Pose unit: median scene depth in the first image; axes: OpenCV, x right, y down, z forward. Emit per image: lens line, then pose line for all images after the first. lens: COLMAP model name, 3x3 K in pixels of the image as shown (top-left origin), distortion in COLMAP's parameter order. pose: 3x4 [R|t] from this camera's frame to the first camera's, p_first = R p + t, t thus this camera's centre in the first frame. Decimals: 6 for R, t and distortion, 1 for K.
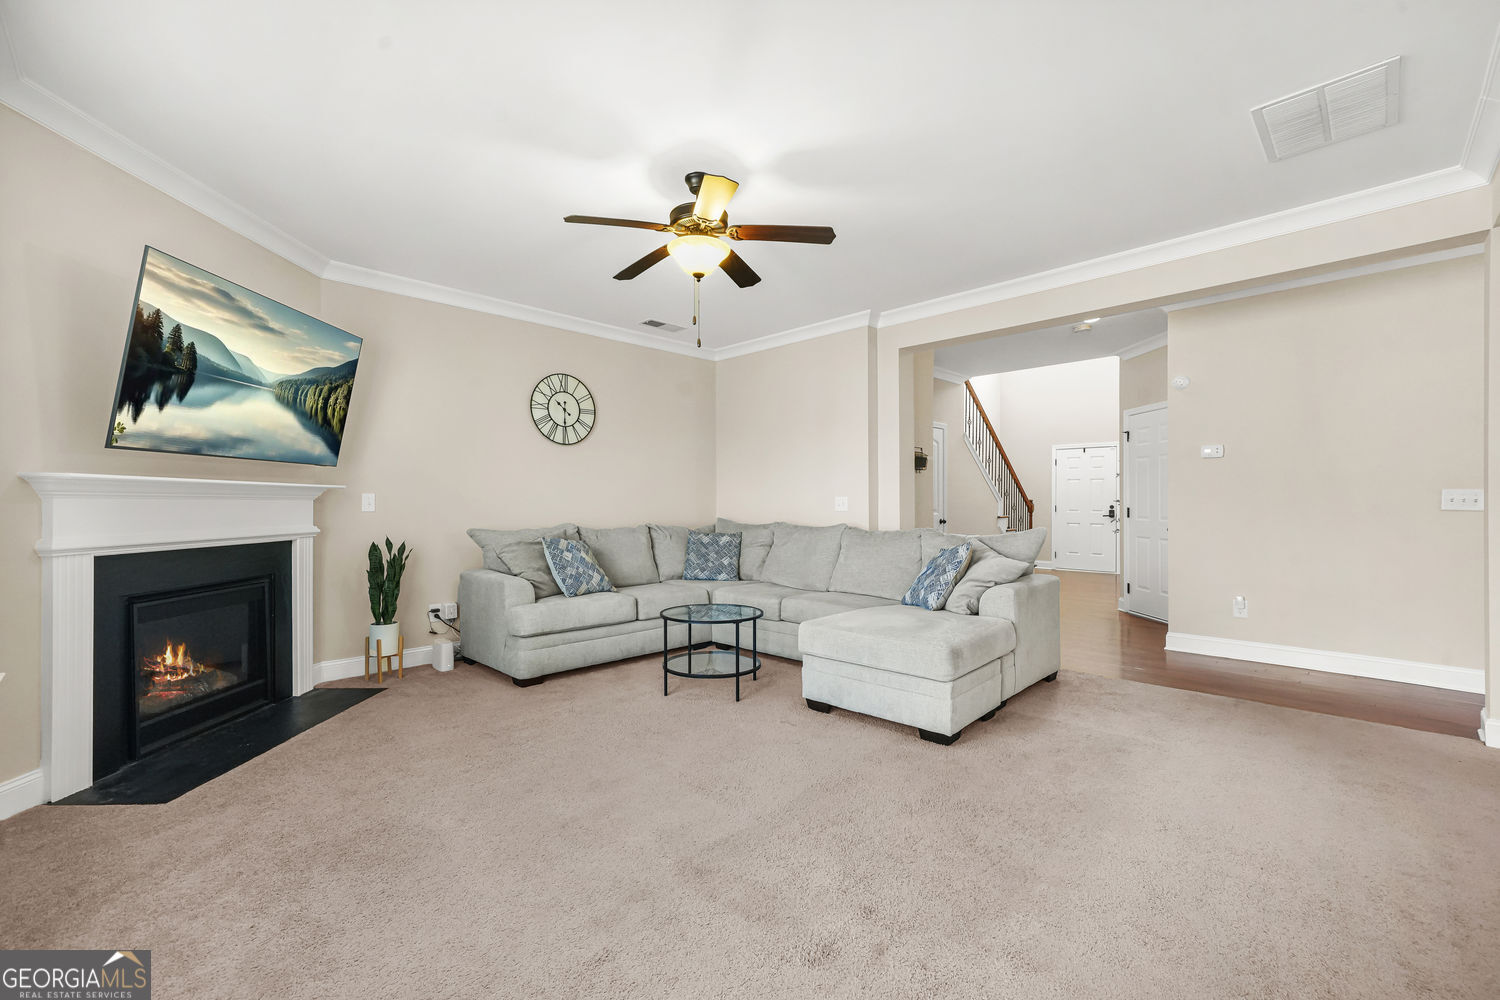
lens RADIAL K [[620.1, 0, 725.0], [0, 620.1, 499.6], [0, 0, 1]] dist [0.001364, 0.000260]
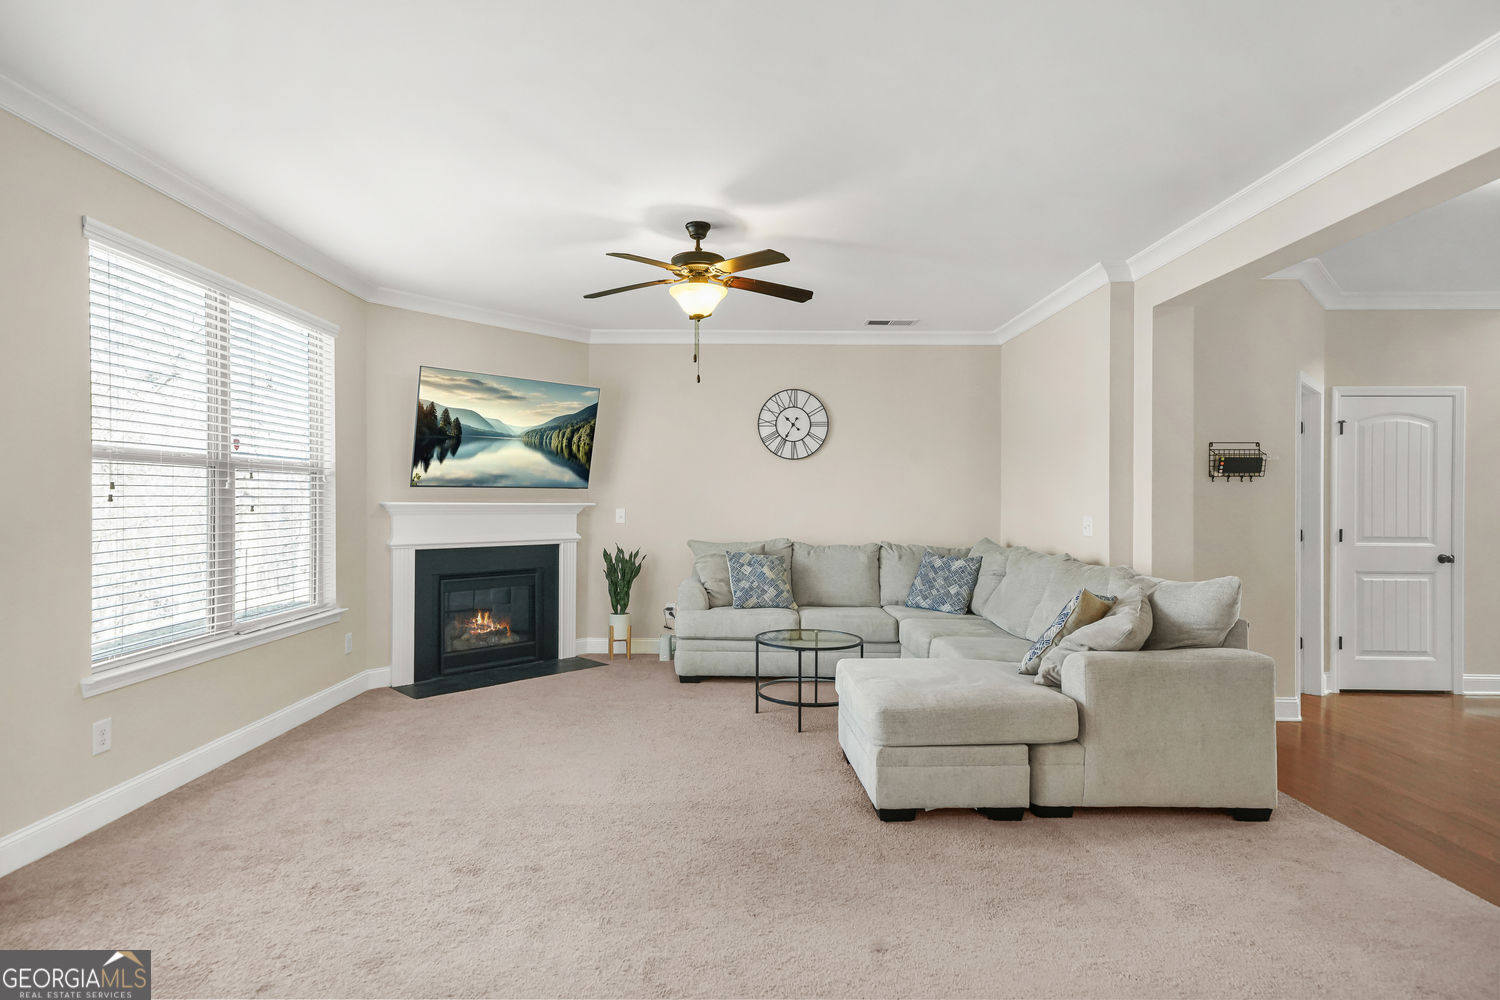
lens RADIAL K [[748.2, 0, 740.9], [0, 748.2, 502.5], [0, 0, 1]] dist [0.014163, 0.000405]
pose [[0.720918, 0.007159, -0.692983, 0.696294], [-0.002682, 0.999968, 0.007540, -0.037111], [0.693015, -0.003577, 0.720914, 0.089511]]
